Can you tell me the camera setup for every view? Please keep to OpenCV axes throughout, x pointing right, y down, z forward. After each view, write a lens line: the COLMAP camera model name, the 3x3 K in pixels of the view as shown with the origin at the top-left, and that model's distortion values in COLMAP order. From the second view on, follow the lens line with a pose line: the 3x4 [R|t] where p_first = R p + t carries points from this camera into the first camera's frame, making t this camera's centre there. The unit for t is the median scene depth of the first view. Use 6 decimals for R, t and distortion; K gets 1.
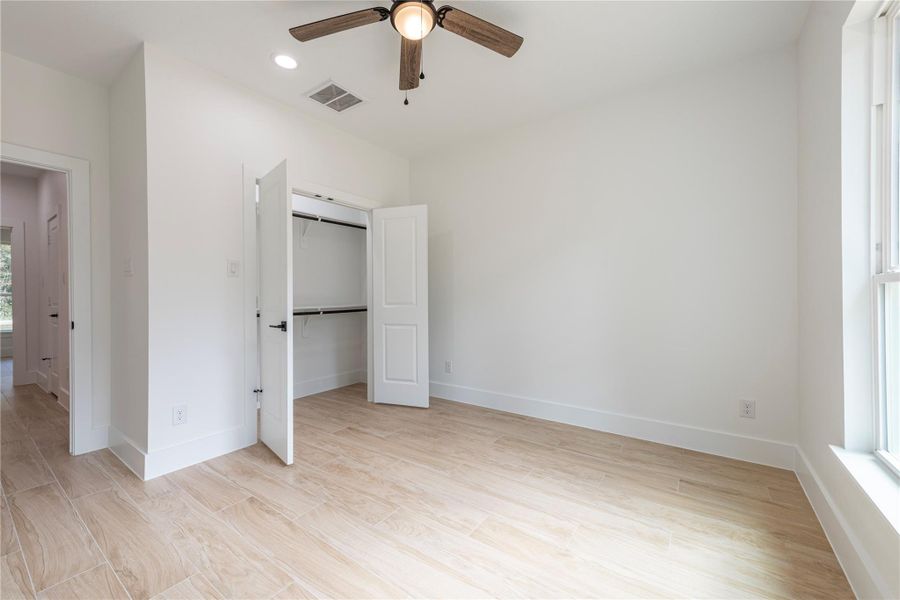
lens RADIAL K [[356.5, 0, 452.5], [0, 356.5, 299.5], [0, 0, 1]] dist [0.010035, -0.000046]
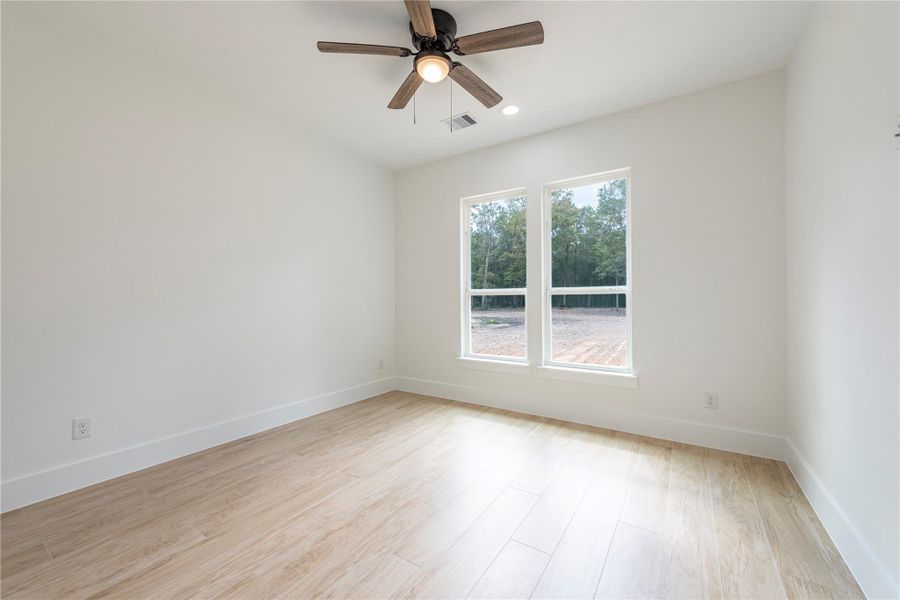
lens RADIAL K [[356.5, 0, 449.6], [0, 356.5, 302.1], [0, 0, 1]] dist [0.010035, -0.000046]
pose [[-0.030144, -0.002757, 0.999542, -0.894517], [0.015682, 0.999872, 0.003231, 0.001320], [-0.999423, 0.015772, -0.030097, 0.684771]]
